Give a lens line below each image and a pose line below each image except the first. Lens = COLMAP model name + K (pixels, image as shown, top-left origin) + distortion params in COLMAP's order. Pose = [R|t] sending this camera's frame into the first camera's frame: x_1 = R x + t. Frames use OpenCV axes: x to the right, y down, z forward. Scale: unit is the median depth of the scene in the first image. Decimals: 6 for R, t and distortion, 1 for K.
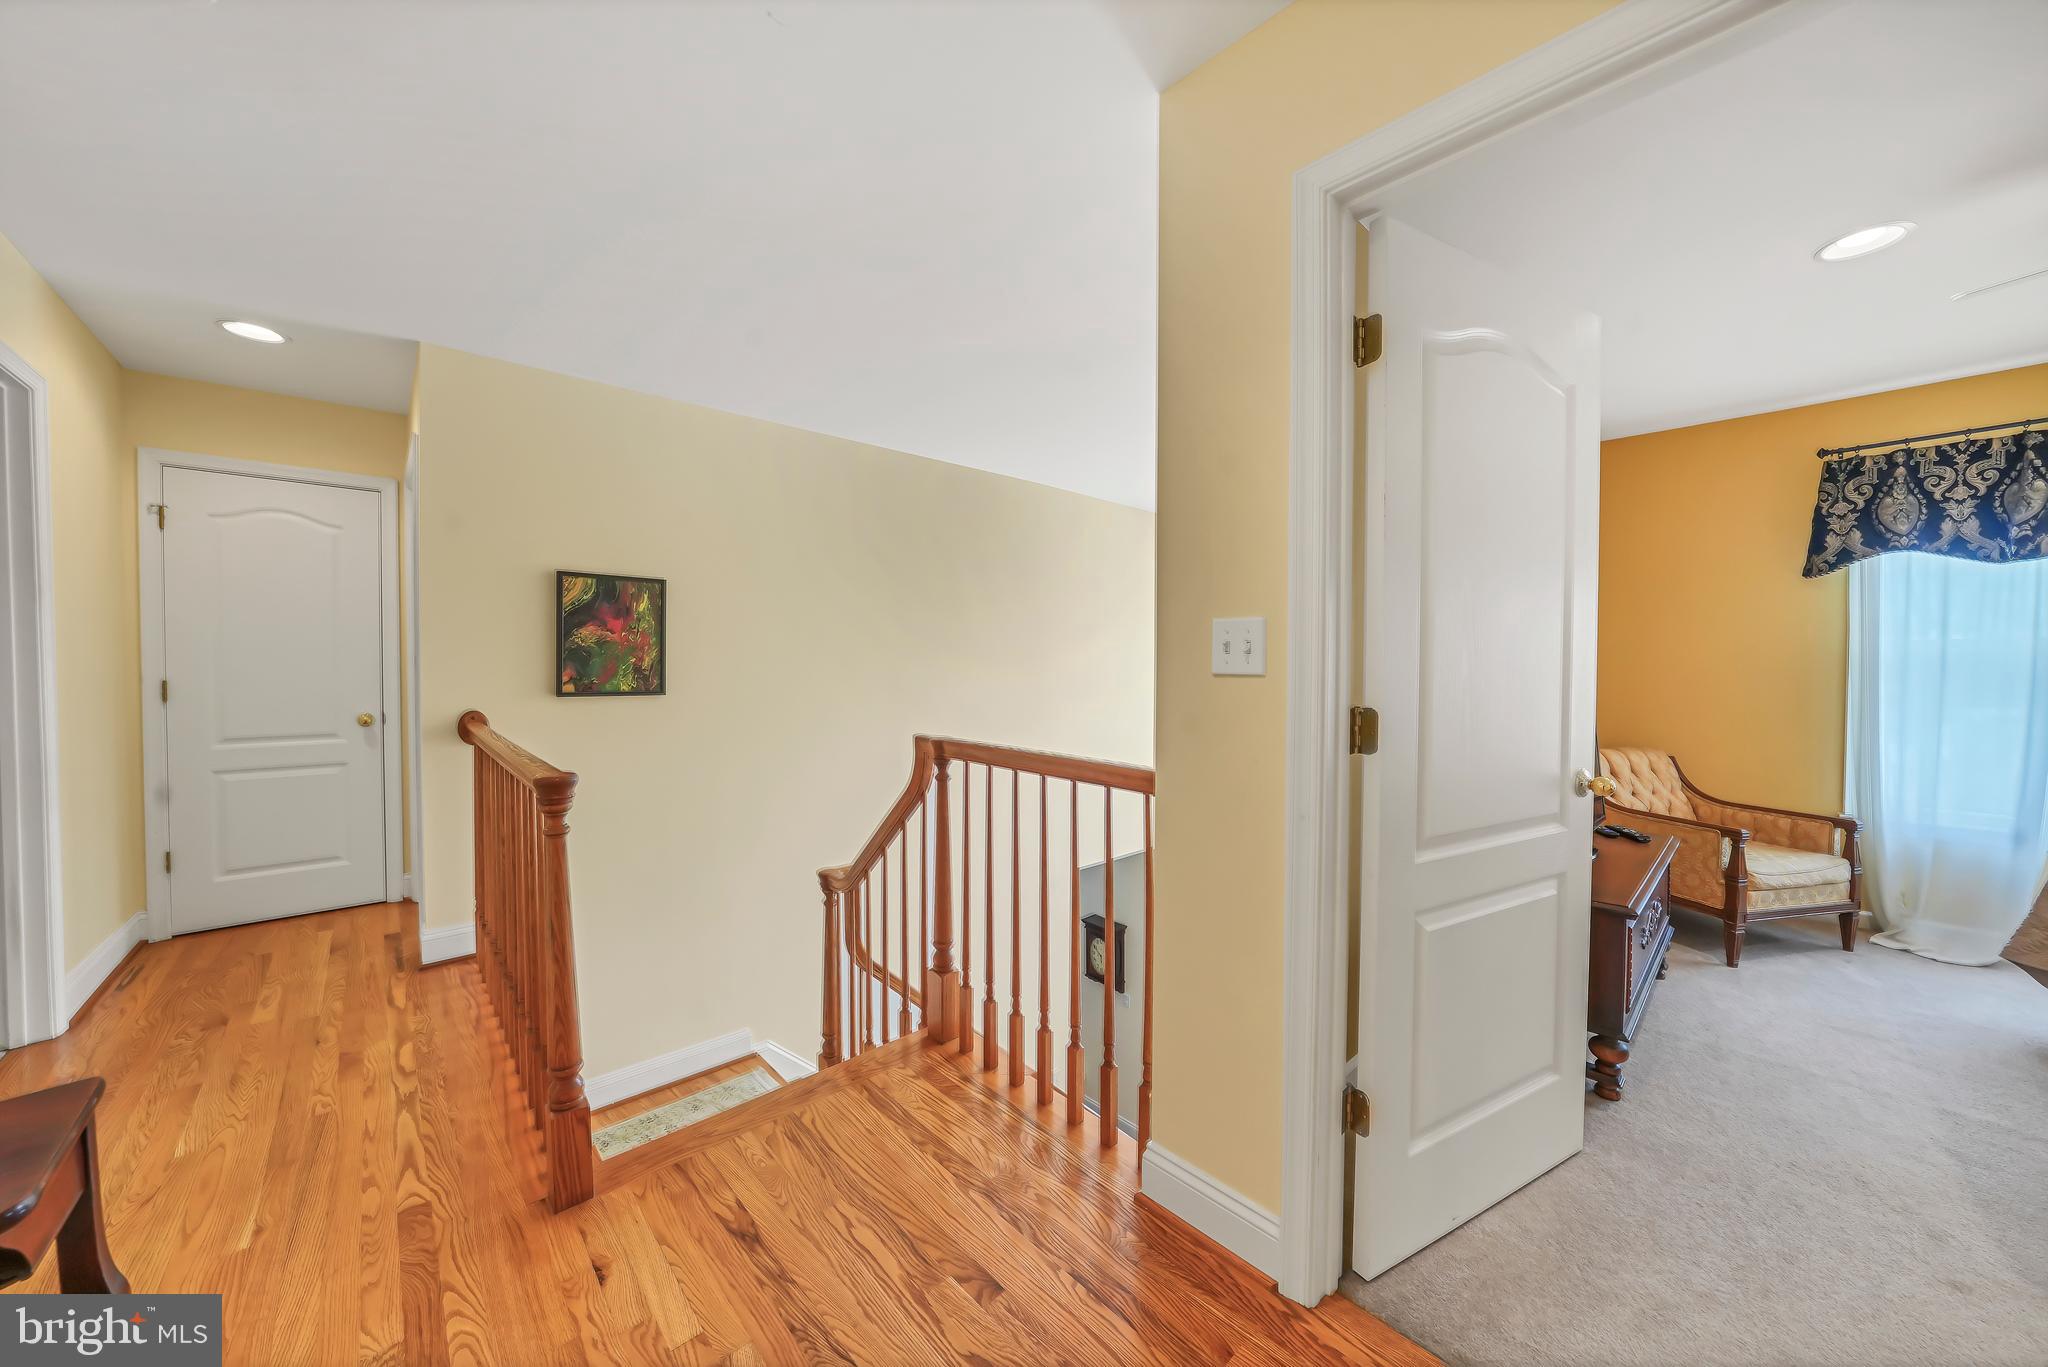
lens RADIAL K [[730.9, 0, 1004.7], [0, 730.9, 683.1], [0, 0, 1]] dist [-0.021180, 0.003452]
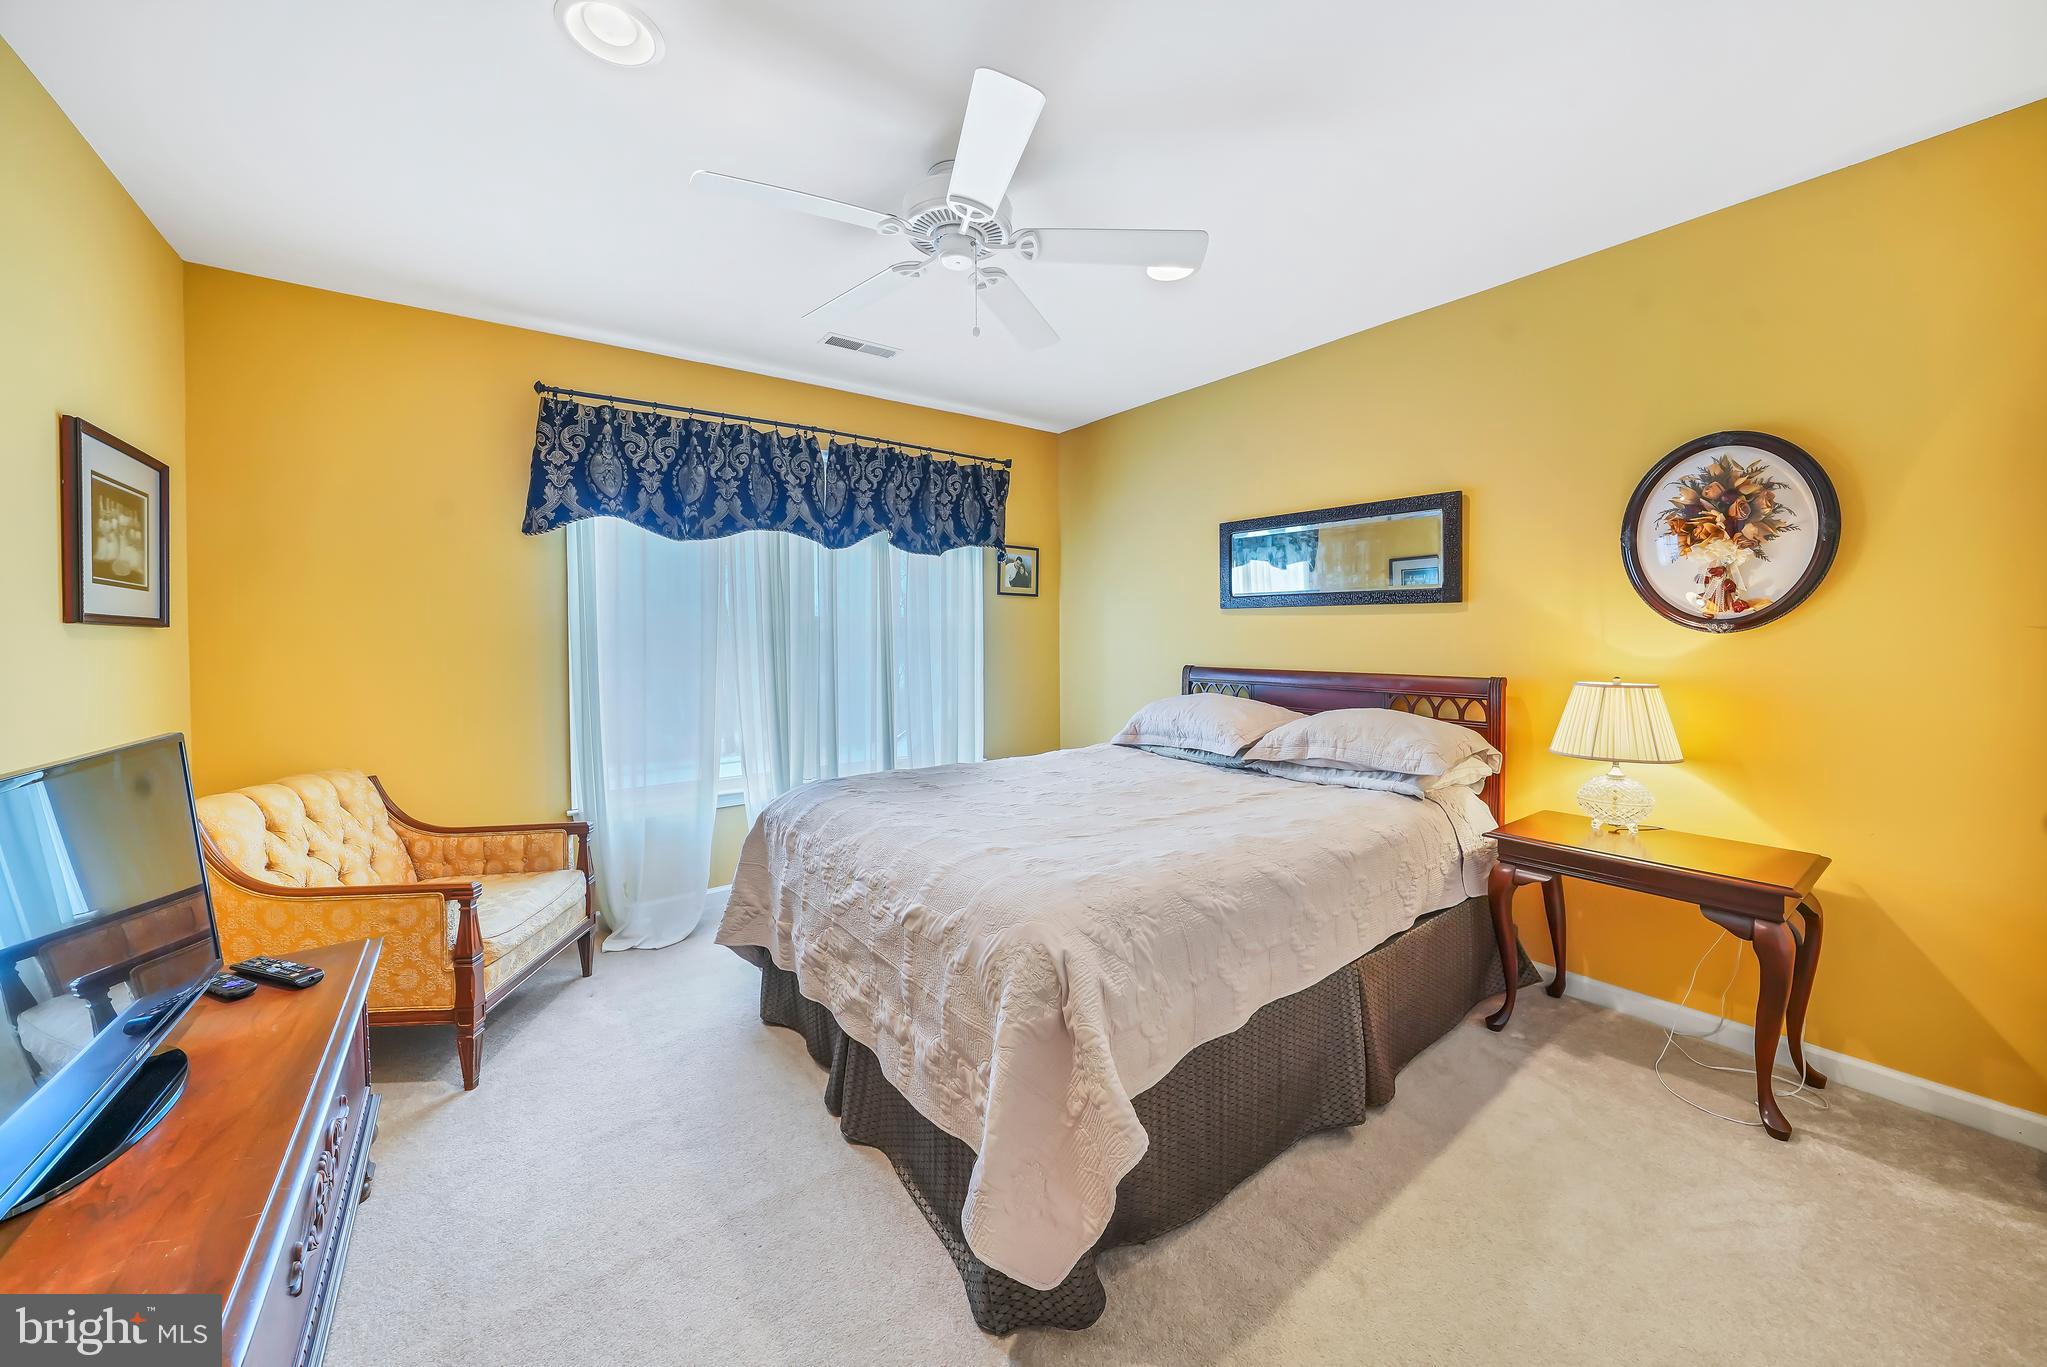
lens RADIAL K [[730.6, 0, 1021.4], [0, 730.6, 635.7], [0, 0, 1]] dist [-0.021180, 0.003452]
pose [[0.103565, -0.008809, 0.994584, 0.376236], [0.031154, 0.999499, 0.005608, -0.018168], [-0.994135, 0.030405, 0.103788, 0.376655]]
